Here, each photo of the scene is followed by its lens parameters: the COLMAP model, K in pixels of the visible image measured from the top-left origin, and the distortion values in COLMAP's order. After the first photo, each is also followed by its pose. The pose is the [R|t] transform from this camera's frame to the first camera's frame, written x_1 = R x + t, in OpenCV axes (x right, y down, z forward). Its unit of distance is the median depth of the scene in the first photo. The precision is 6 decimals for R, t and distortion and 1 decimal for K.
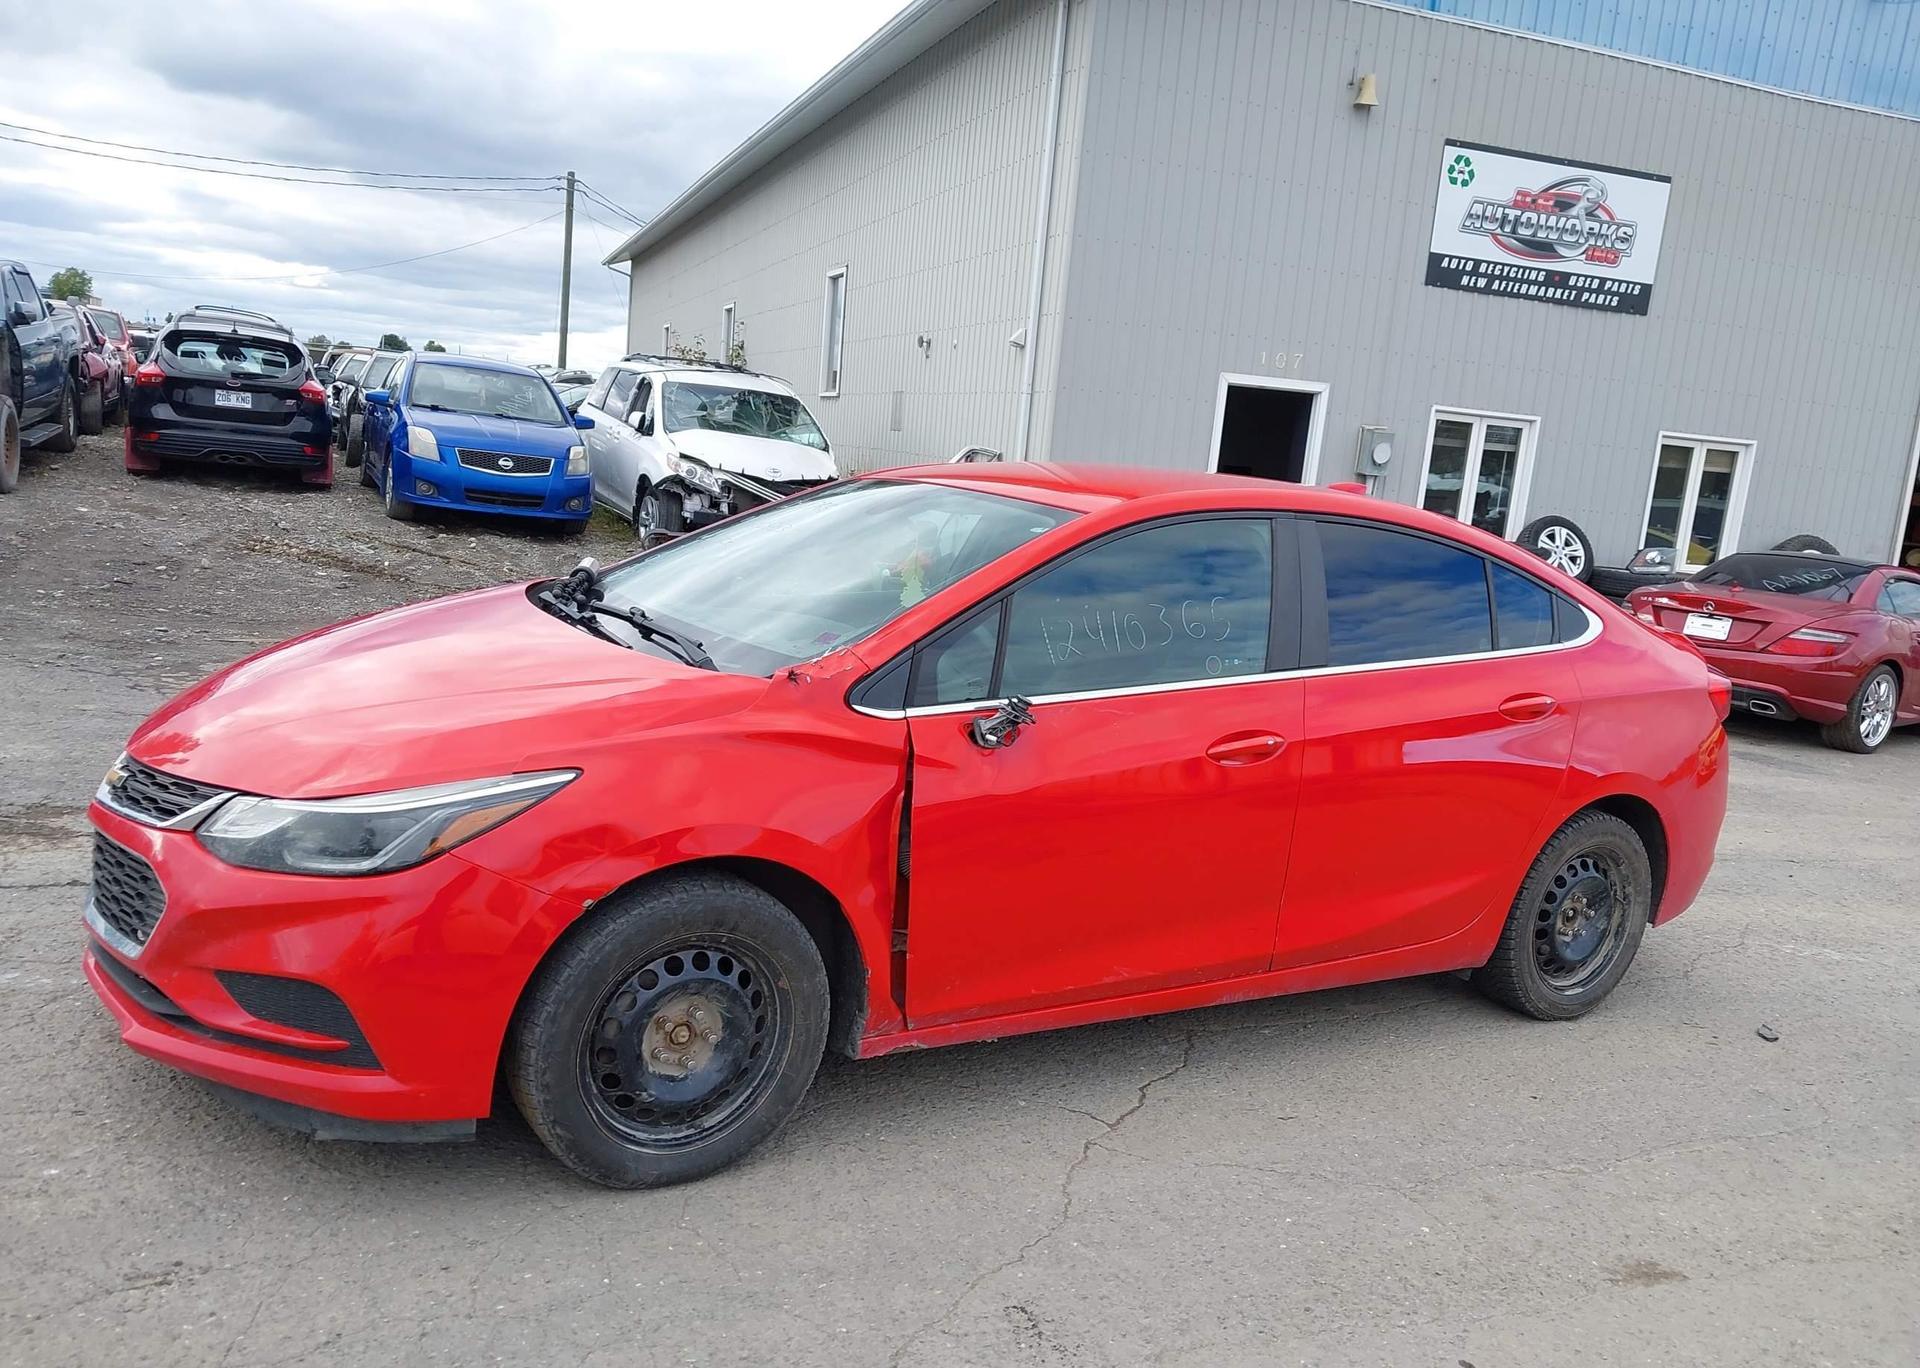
lens RADIAL K [[1498.9, 0, 965.1], [0, 1498.9, 683.8], [0, 0, 1]] dist [0.014263, -0.011817]
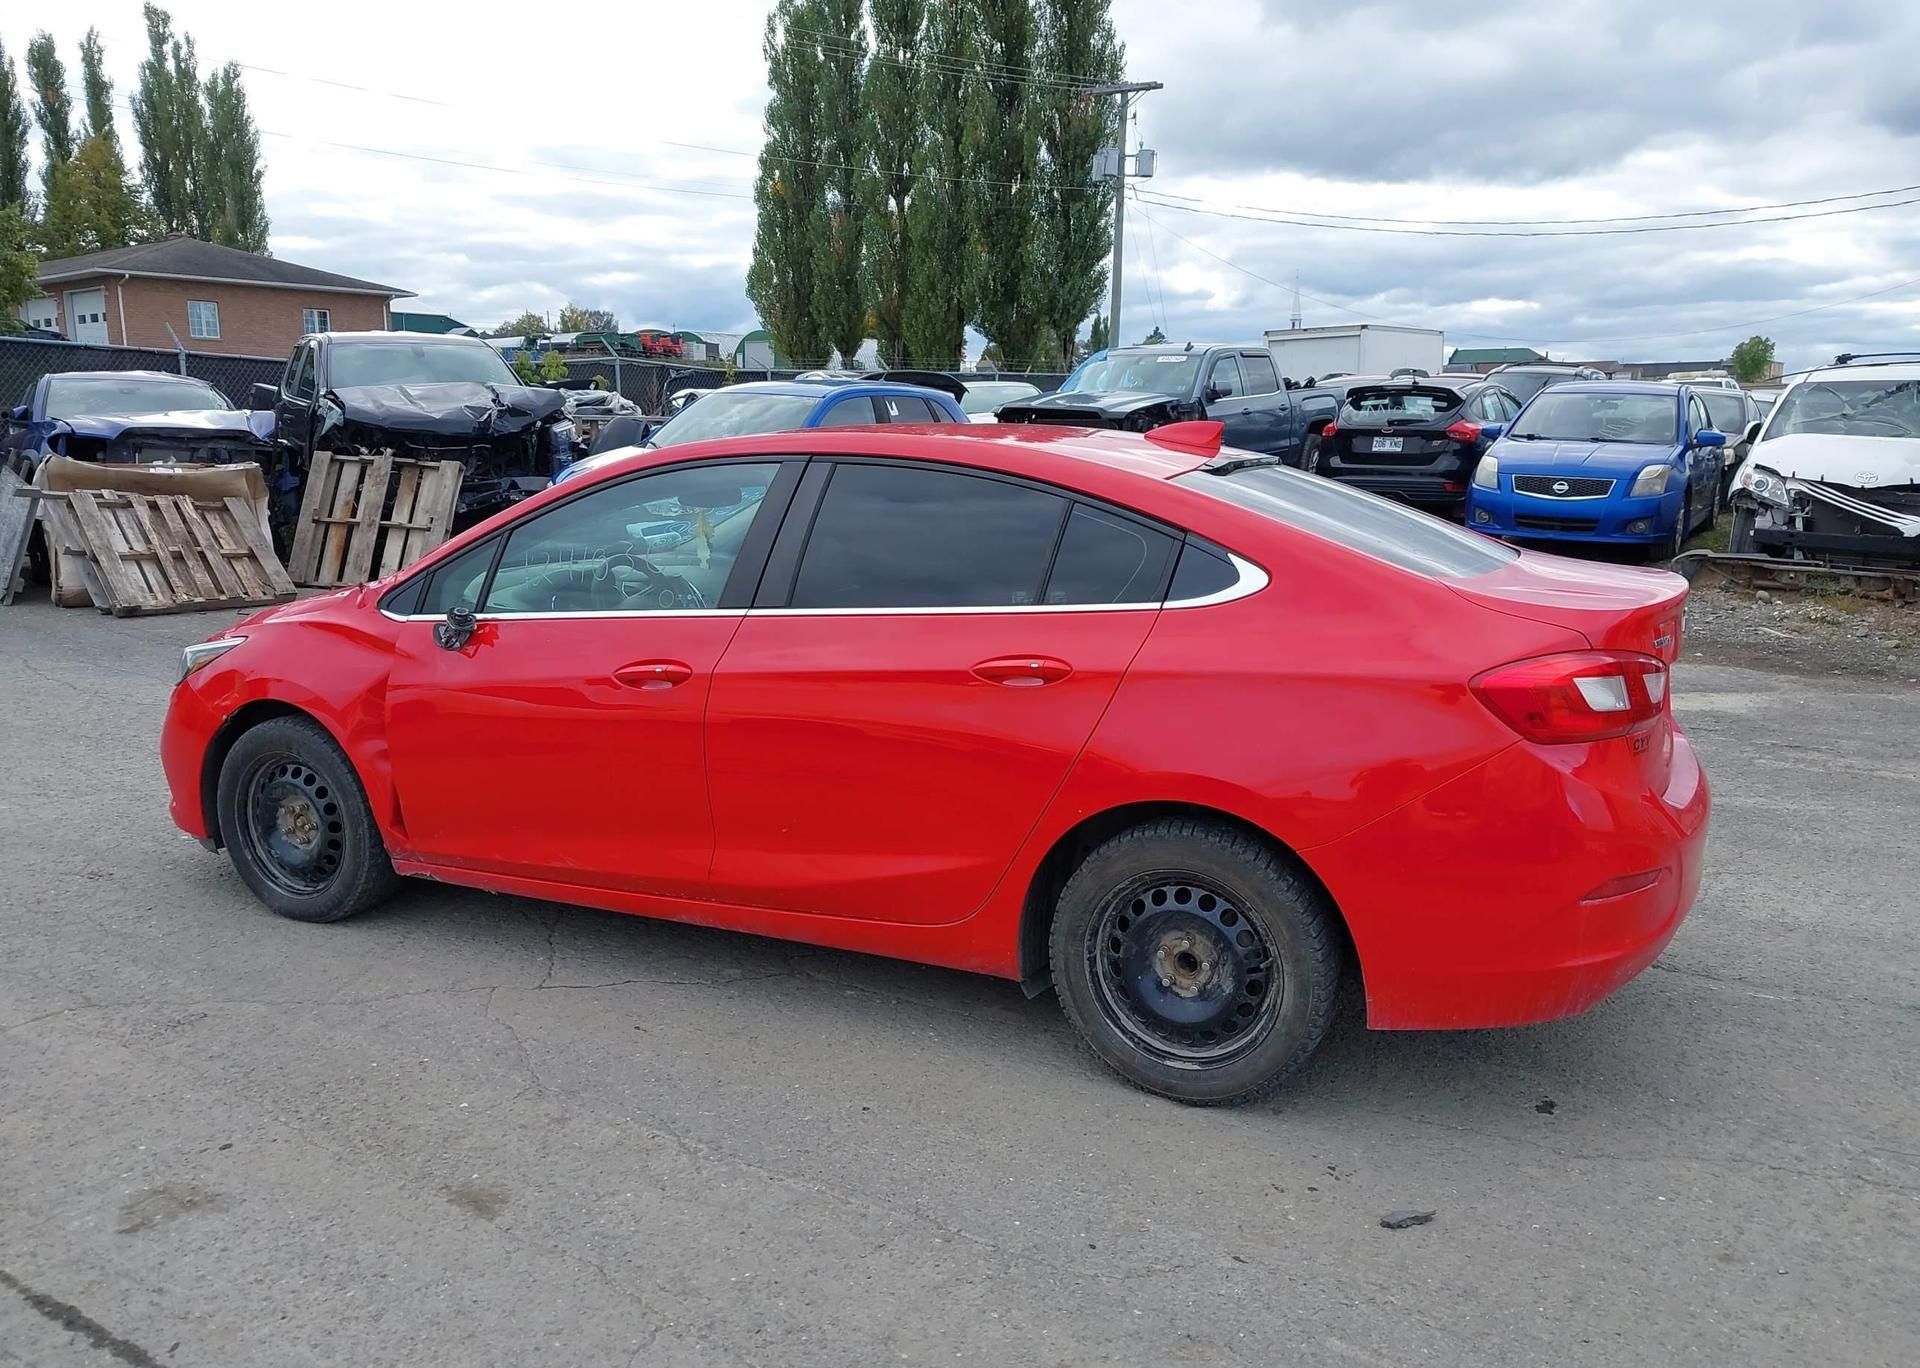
lens RADIAL K [[1514.1, 0, 960.0], [0, 1514.1, 684.0], [0, 0, 1]] dist [0.006602, -0.005161]
pose [[0.539325, 0.050437, -0.840586, 0.997560], [-0.084057, 0.996444, 0.005857, 0.020294], [0.837892, 0.067498, 0.541646, 0.502858]]
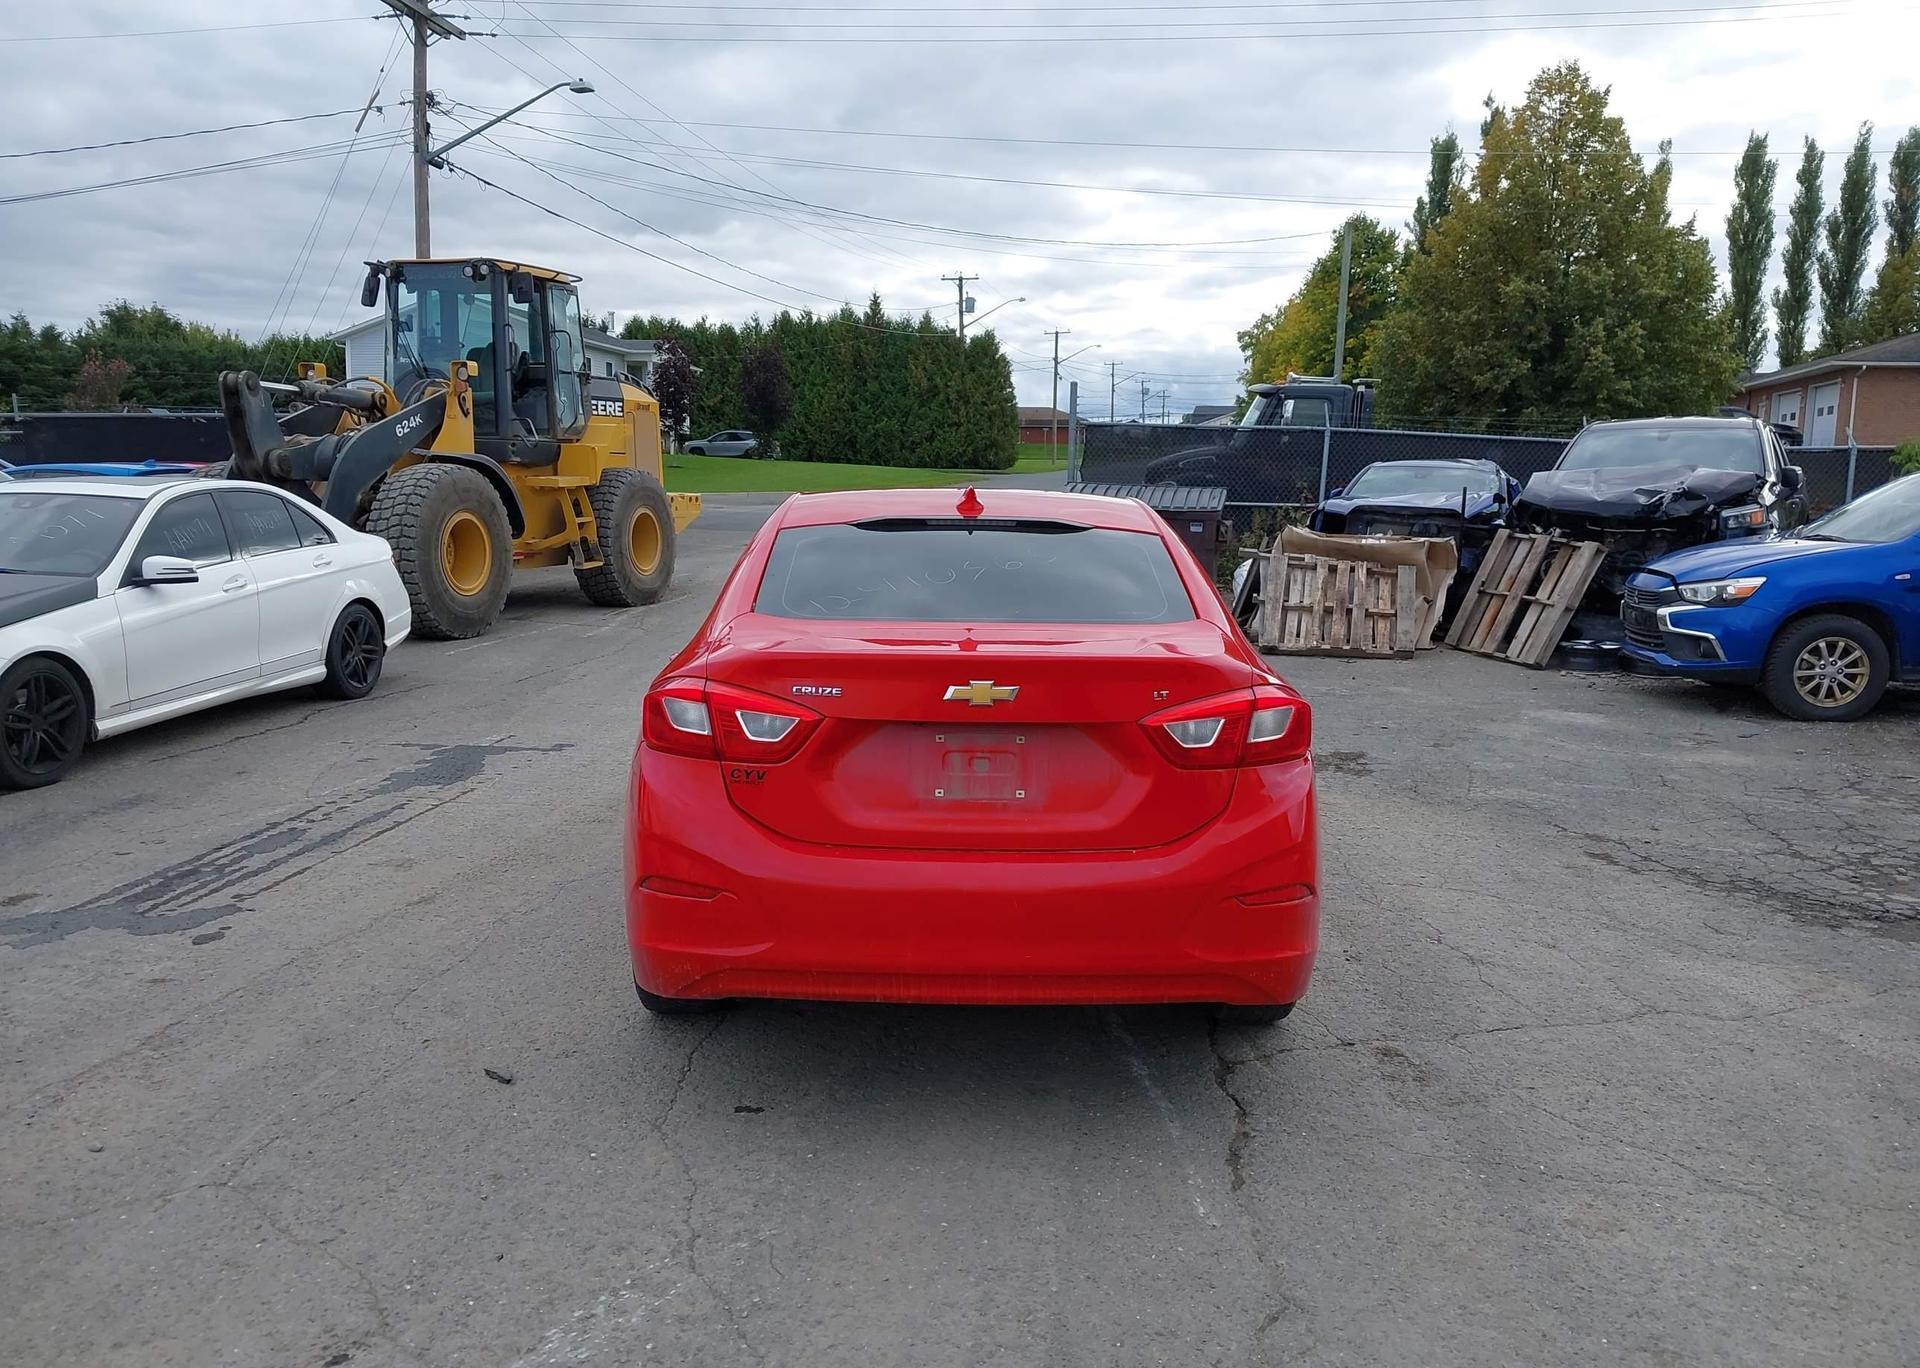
lens RADIAL K [[1514.1, 0, 960.0], [0, 1514.1, 684.0], [0, 0, 1]] dist [0.006602, -0.005161]
pose [[-0.483399, 0.004638, -0.875388, 1.177403], [-0.199111, 0.973193, 0.115107, -0.122297], [0.852456, 0.229942, -0.469517, 1.562053]]
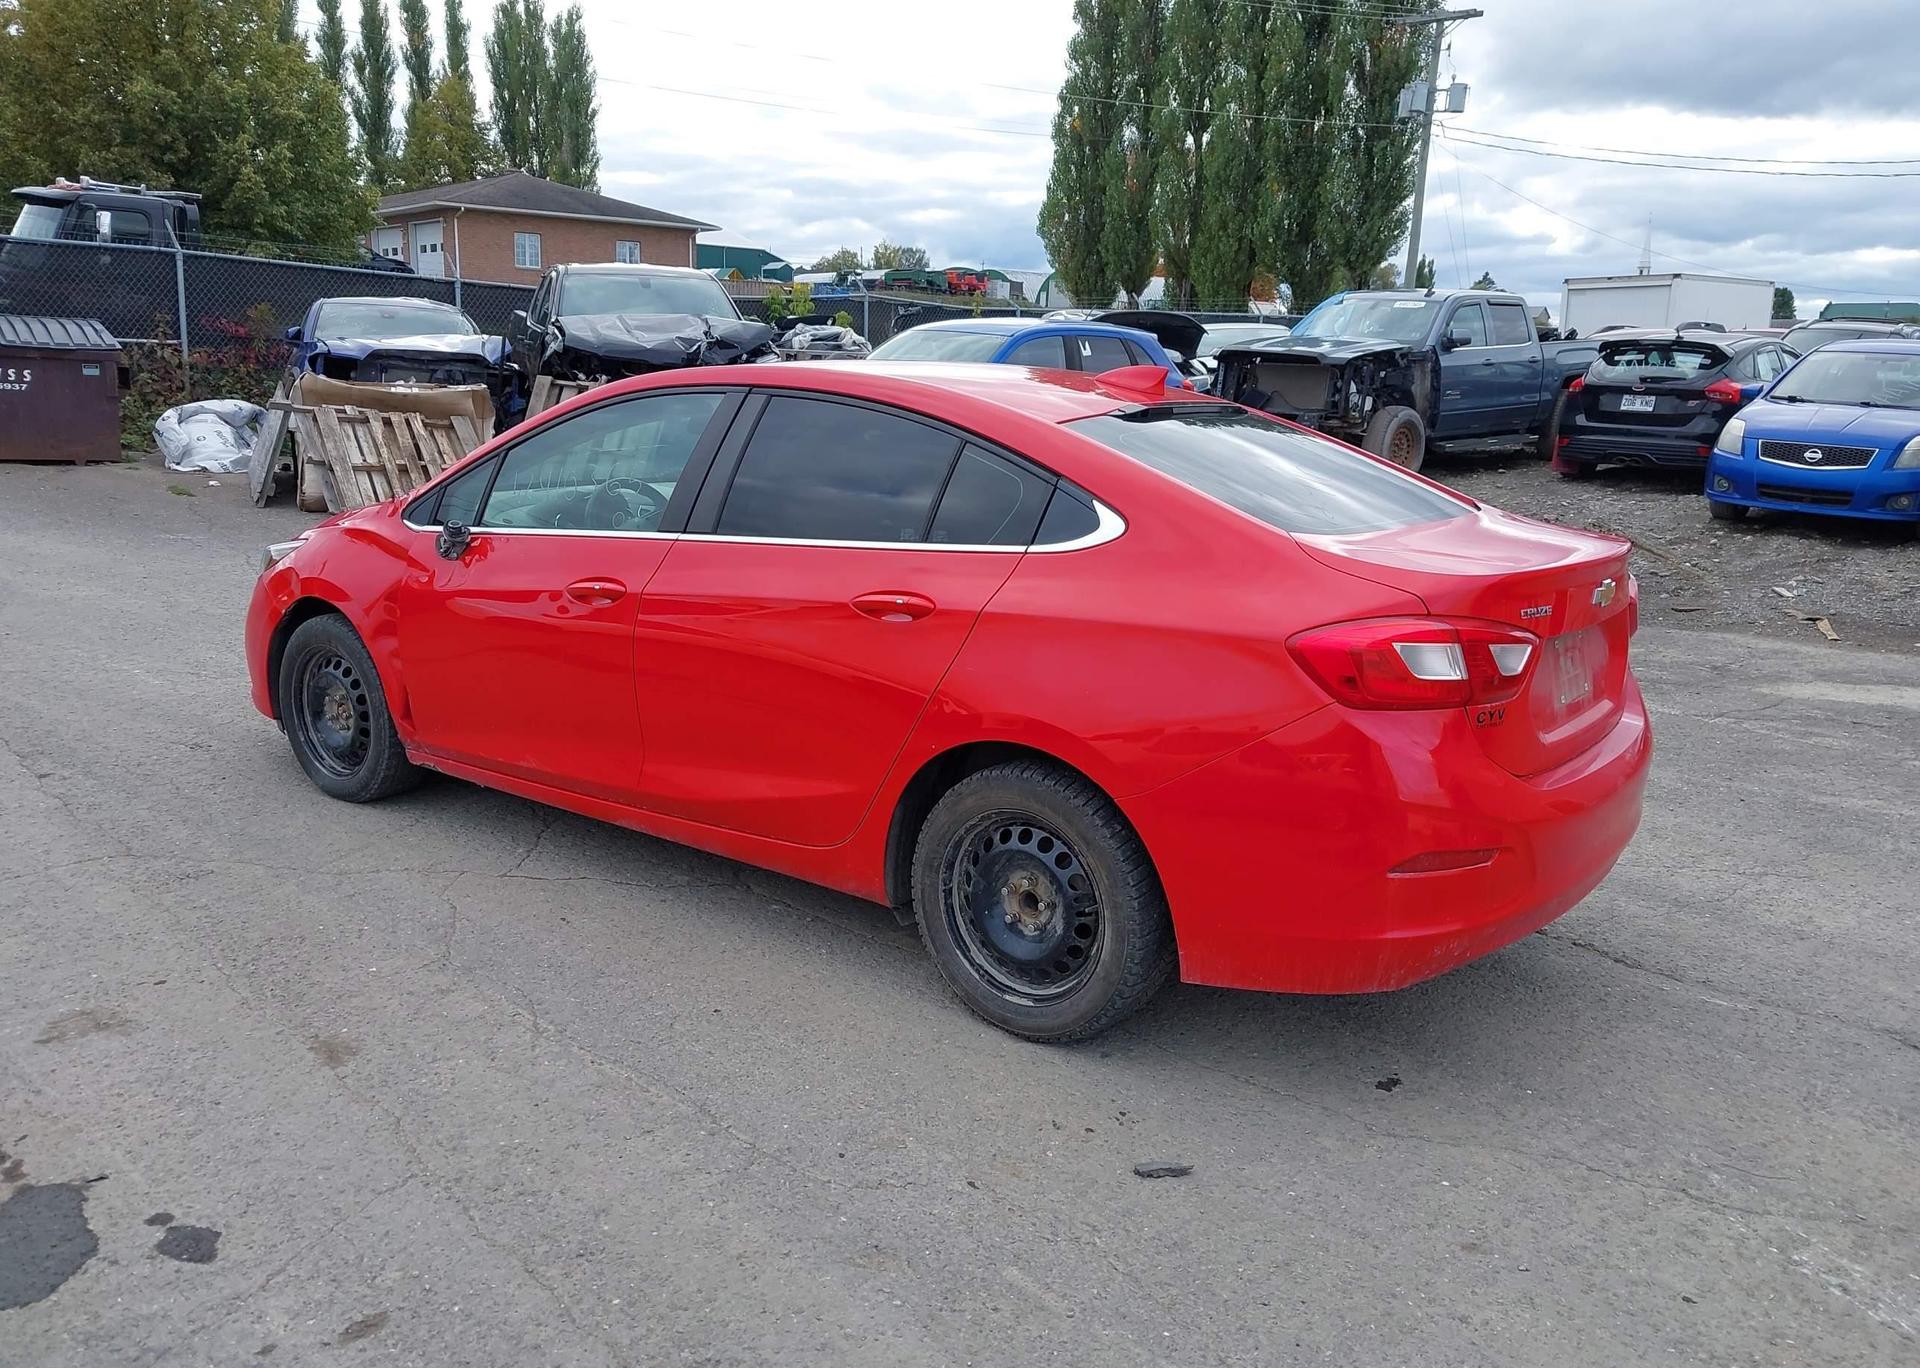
lens RADIAL K [[1514.1, 0, 960.0], [0, 1514.1, 684.0], [0, 0, 1]] dist [0.006602, -0.005161]
pose [[0.371118, 0.112188, -0.921784, 1.109307], [-0.140712, 0.988006, 0.063596, 0.001139], [0.917862, 0.106105, 0.382453, 0.676254]]
